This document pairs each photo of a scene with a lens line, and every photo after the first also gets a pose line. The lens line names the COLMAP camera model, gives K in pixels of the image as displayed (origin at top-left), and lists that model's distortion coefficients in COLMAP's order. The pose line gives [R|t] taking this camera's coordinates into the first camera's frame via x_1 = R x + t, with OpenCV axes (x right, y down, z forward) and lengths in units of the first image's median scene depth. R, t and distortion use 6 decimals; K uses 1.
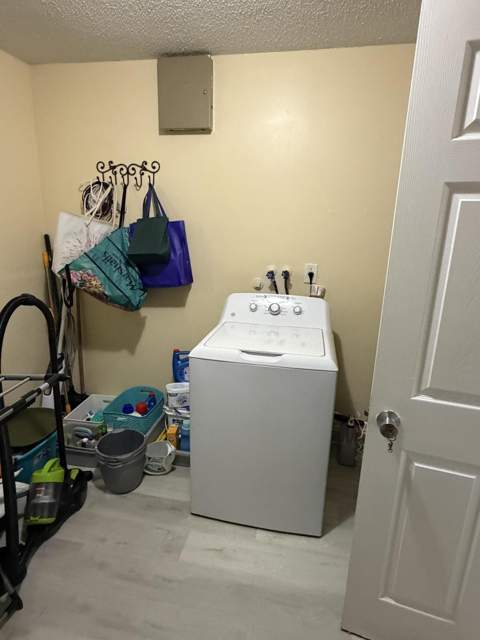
lens RADIAL K [[352.6, 0, 239.2], [0, 352.6, 320.6], [0, 0, 1]] dist [0.001837, 0.000092]
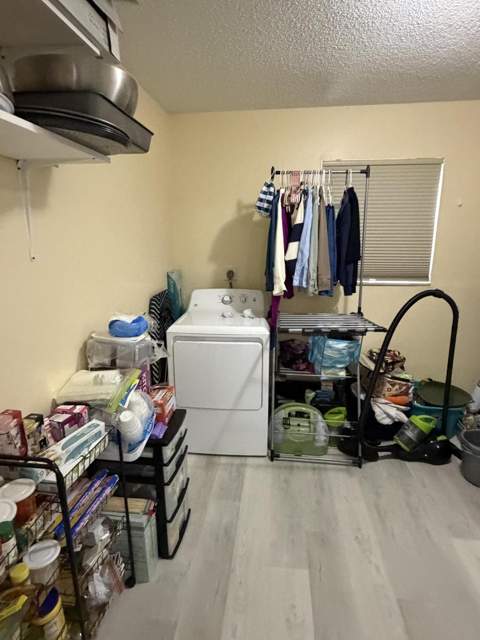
lens RADIAL K [[352.6, 0, 240.5], [0, 352.6, 319.1], [0, 0, 1]] dist [0.001837, 0.000092]
pose [[0.088803, 0.197540, -0.976264, 0.738864], [-0.252492, 0.952587, 0.169782, -0.000464], [0.963515, 0.231422, 0.134470, 0.056901]]
